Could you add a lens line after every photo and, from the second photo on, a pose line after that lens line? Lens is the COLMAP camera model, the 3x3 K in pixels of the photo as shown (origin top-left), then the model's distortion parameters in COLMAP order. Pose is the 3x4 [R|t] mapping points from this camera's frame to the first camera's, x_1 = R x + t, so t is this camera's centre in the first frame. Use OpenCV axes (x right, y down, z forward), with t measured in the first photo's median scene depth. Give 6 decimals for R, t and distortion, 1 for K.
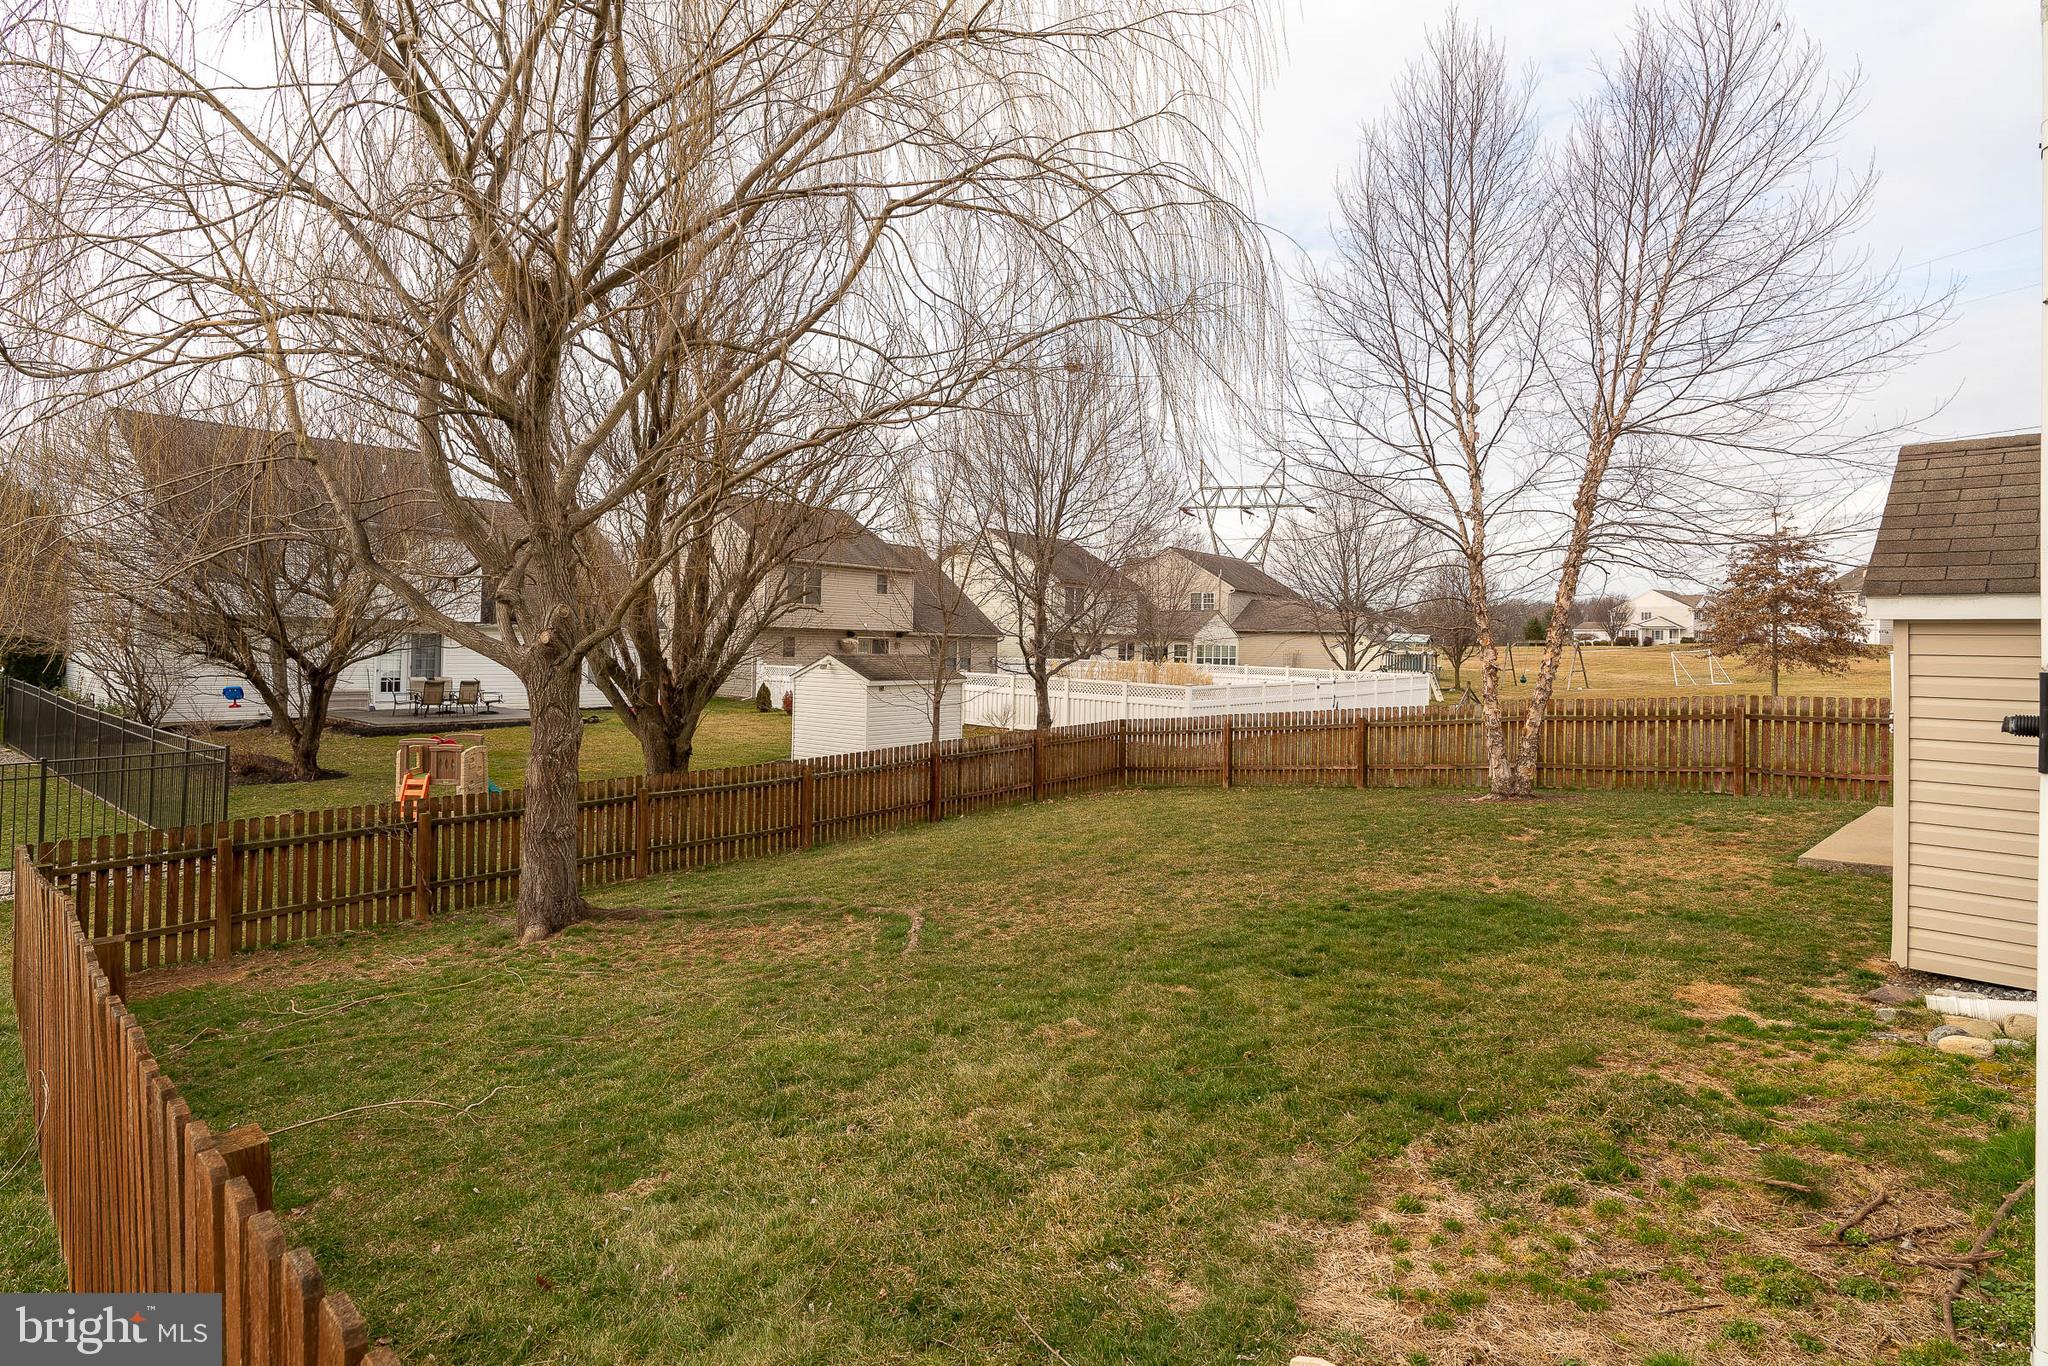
lens RADIAL K [[1057.9, 0, 1024.5], [0, 1057.9, 672.9], [0, 0, 1]] dist [-0.011063, 0.000510]
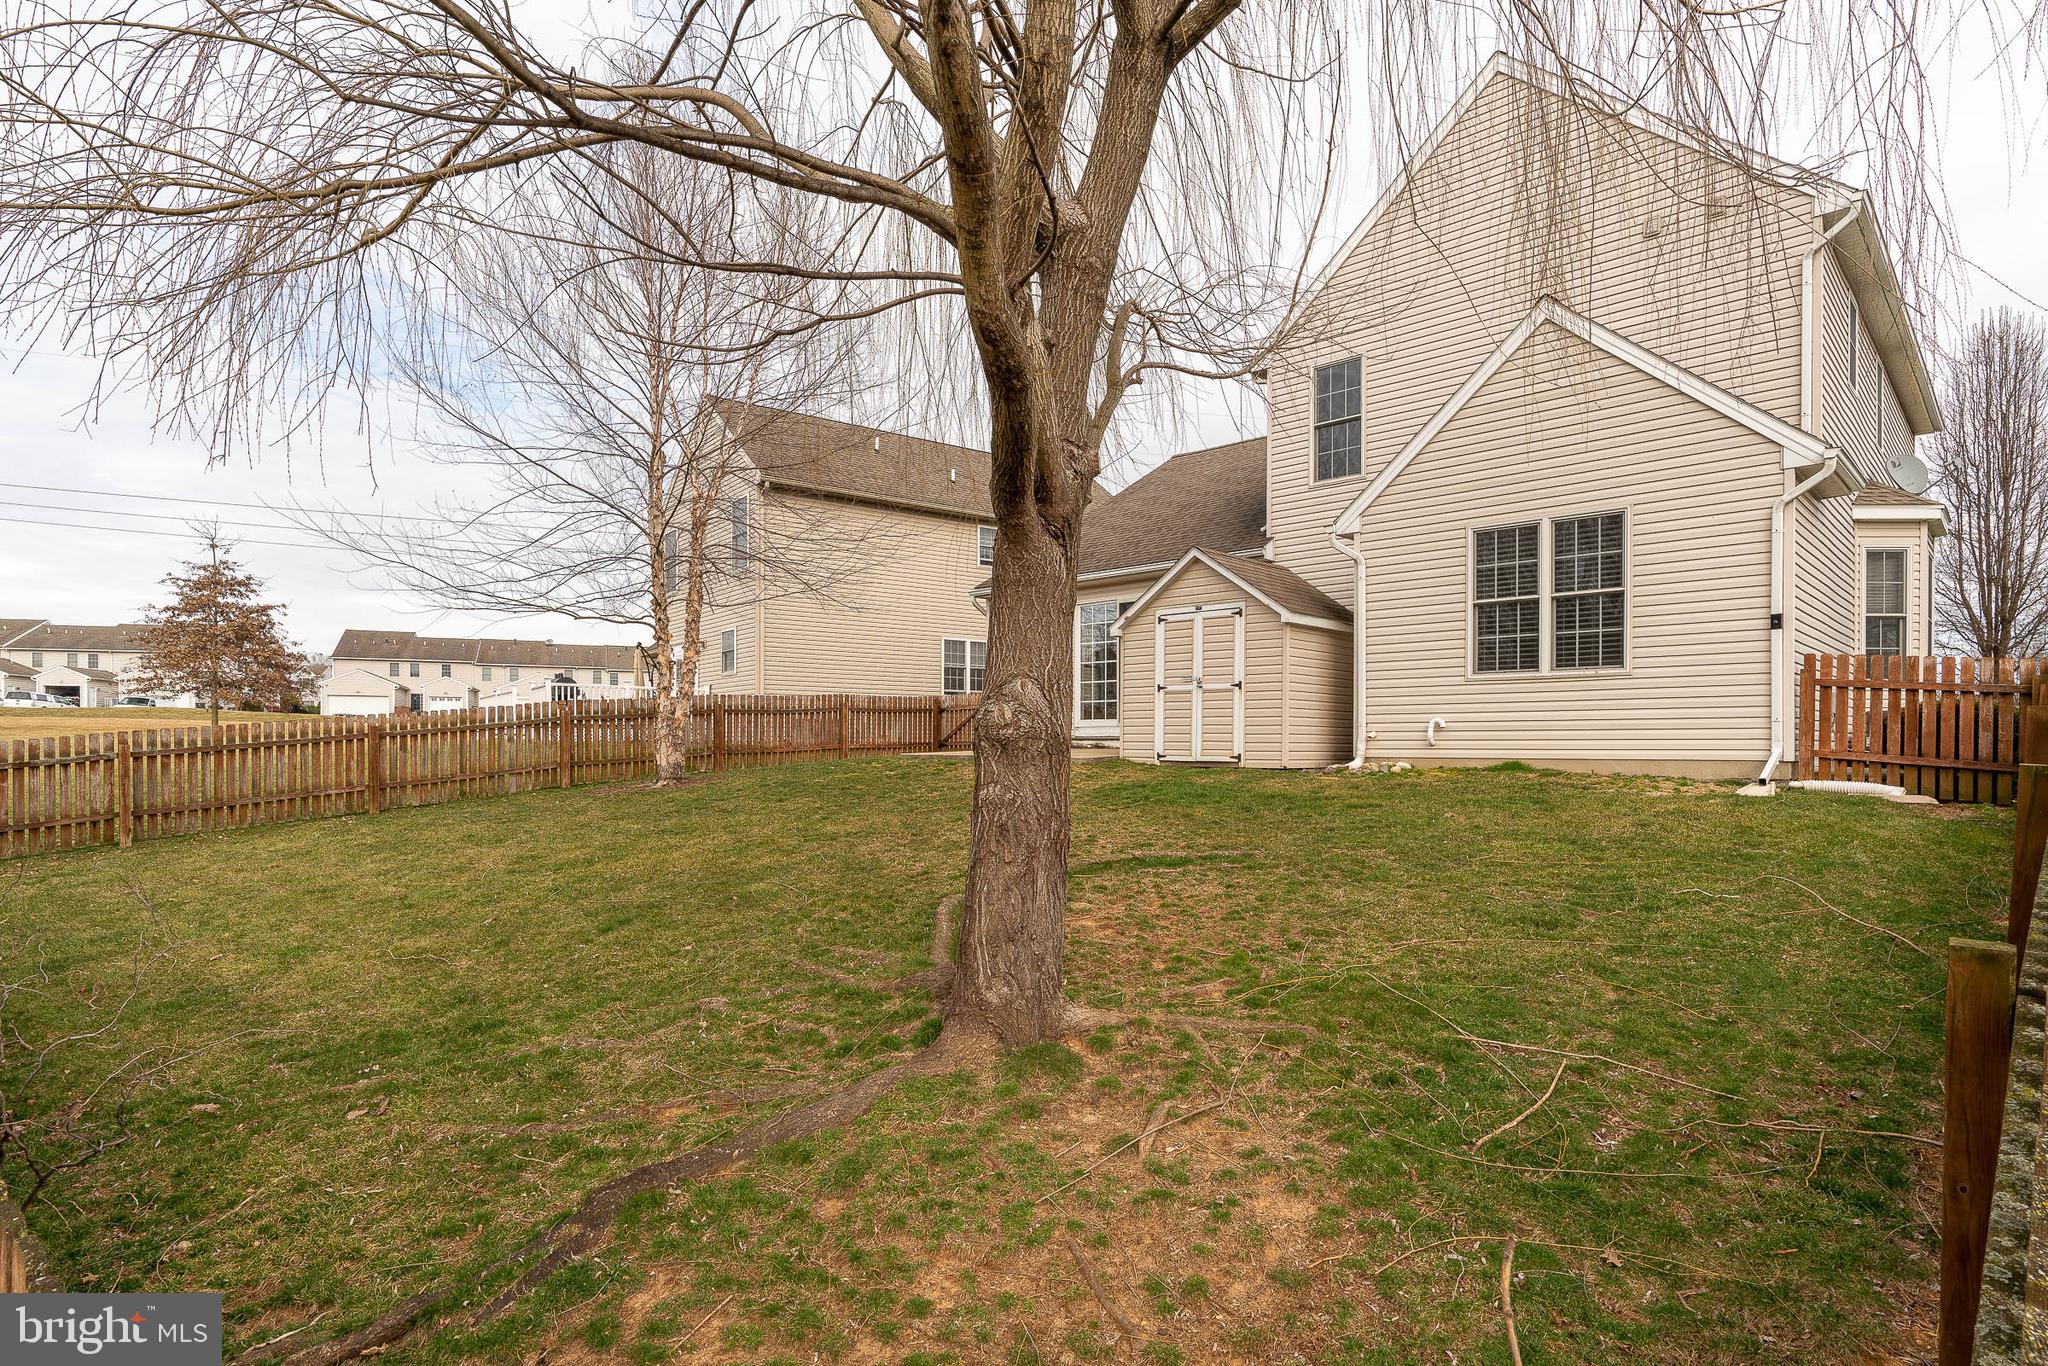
lens RADIAL K [[1057.9, 0, 1006.7], [0, 1057.9, 743.0], [0, 0, 1]] dist [-0.011063, 0.000510]
pose [[-0.080037, -0.013236, 0.996704, -0.611295], [0.019678, 0.999696, 0.014856, 0.061727], [-0.996598, 0.020802, -0.079753, 0.666160]]
